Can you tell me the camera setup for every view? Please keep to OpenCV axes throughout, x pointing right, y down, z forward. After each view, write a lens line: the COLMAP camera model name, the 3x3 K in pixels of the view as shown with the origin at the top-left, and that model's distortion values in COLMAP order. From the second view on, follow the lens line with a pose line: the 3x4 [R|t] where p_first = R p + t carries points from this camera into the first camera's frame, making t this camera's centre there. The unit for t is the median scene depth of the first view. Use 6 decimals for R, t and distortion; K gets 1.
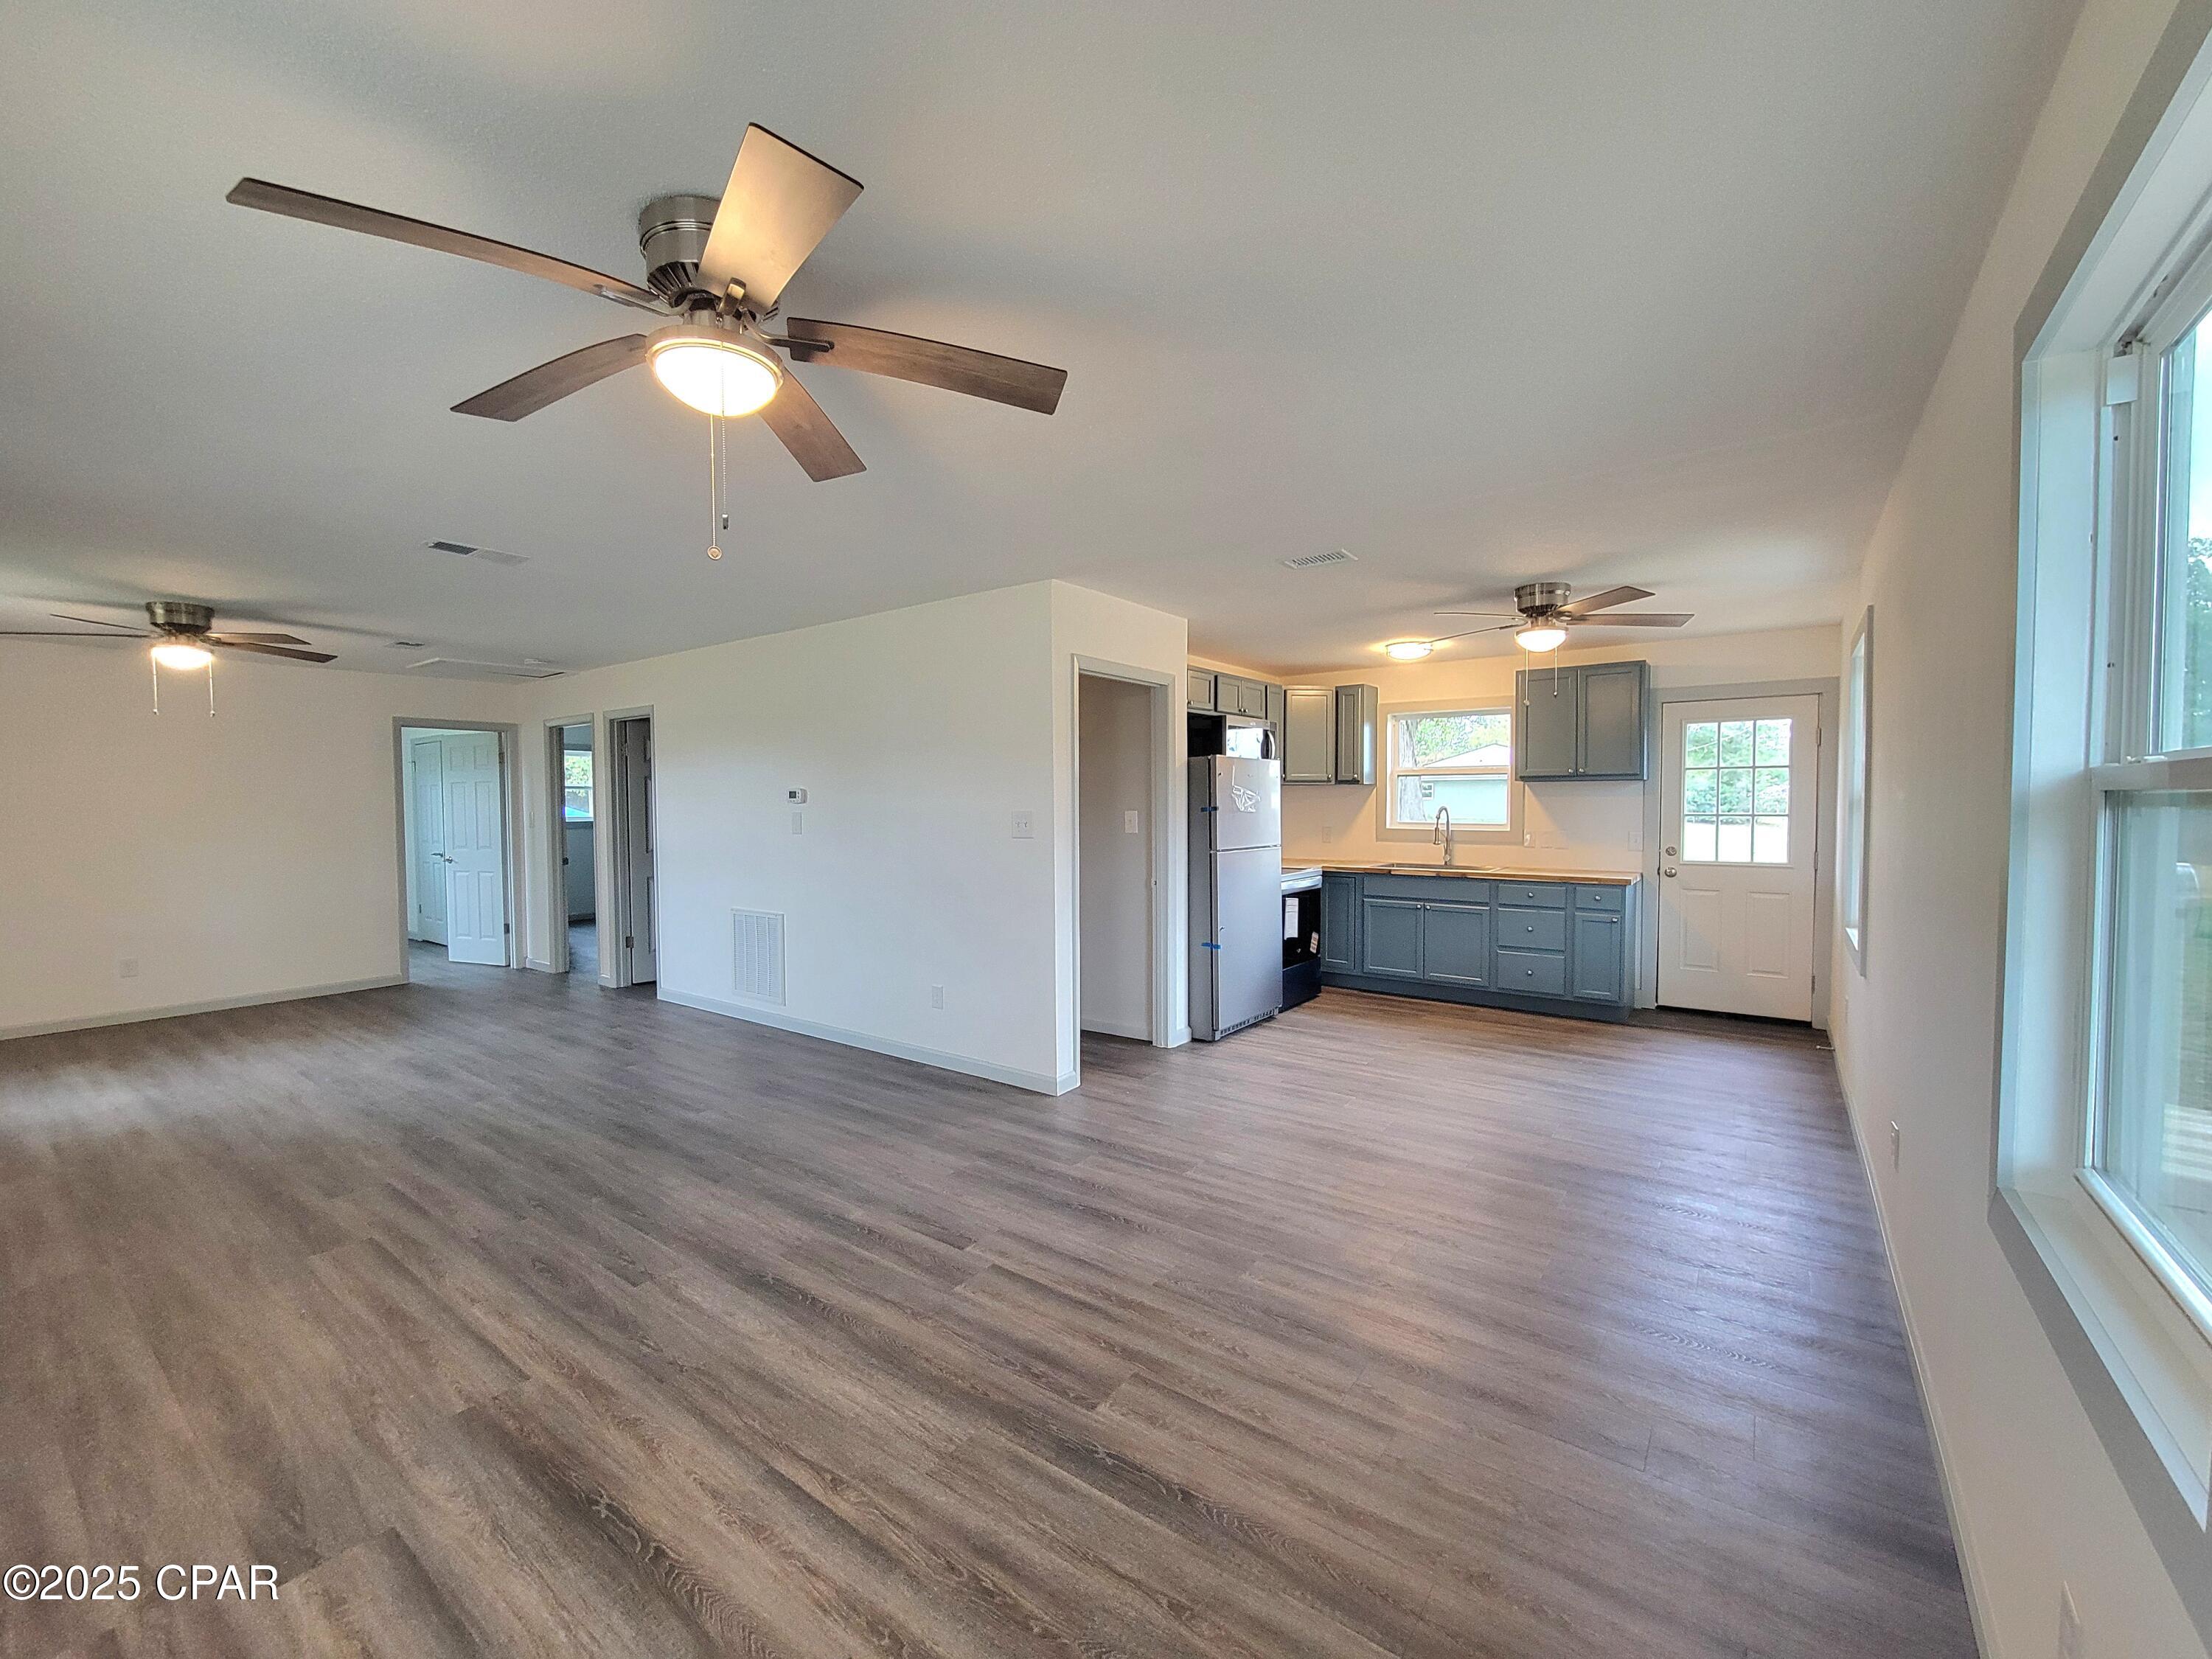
lens RADIAL K [[924.3, 0, 1105.2], [0, 924.3, 827.7], [0, 0, 1]] dist [0.021624, 0.000994]
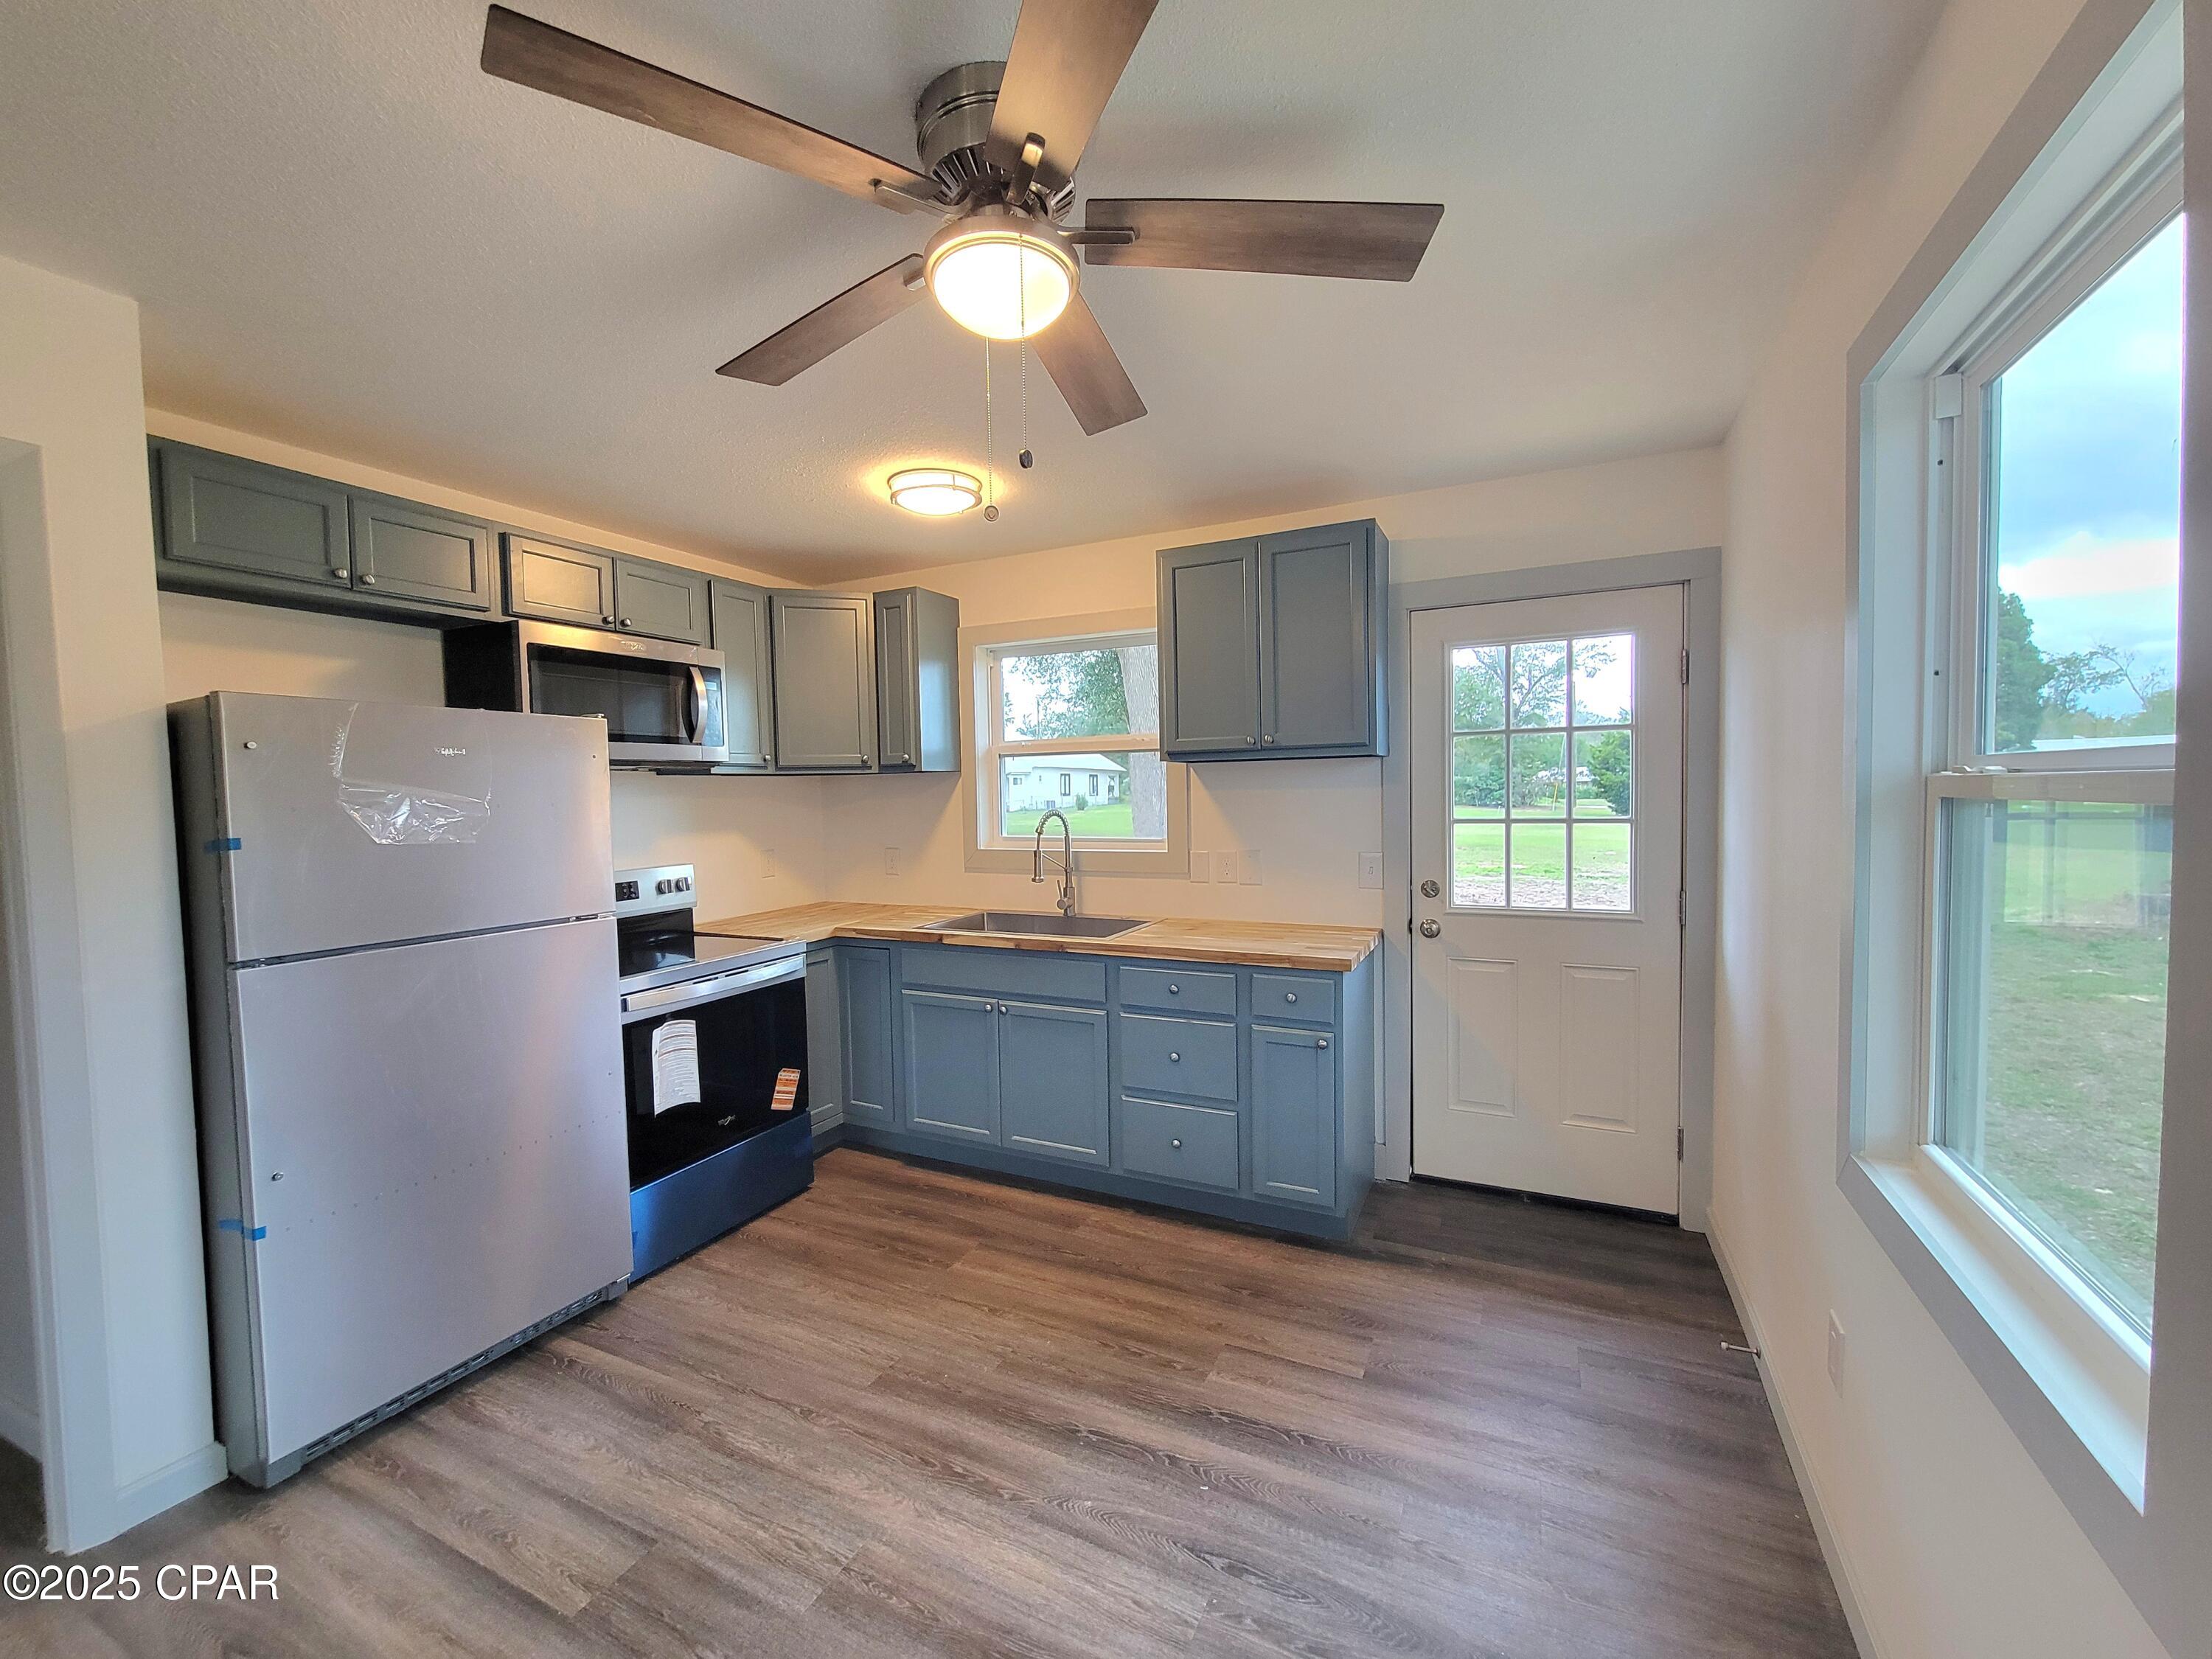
lens RADIAL K [[924.3, 0, 1101.3], [0, 924.3, 827.3], [0, 0, 1]] dist [0.021624, 0.000994]
pose [[0.984662, -0.024004, 0.172816, 0.331445], [0.022327, 0.999683, 0.011644, -0.020646], [-0.173041, -0.007607, 0.984885, 0.511189]]
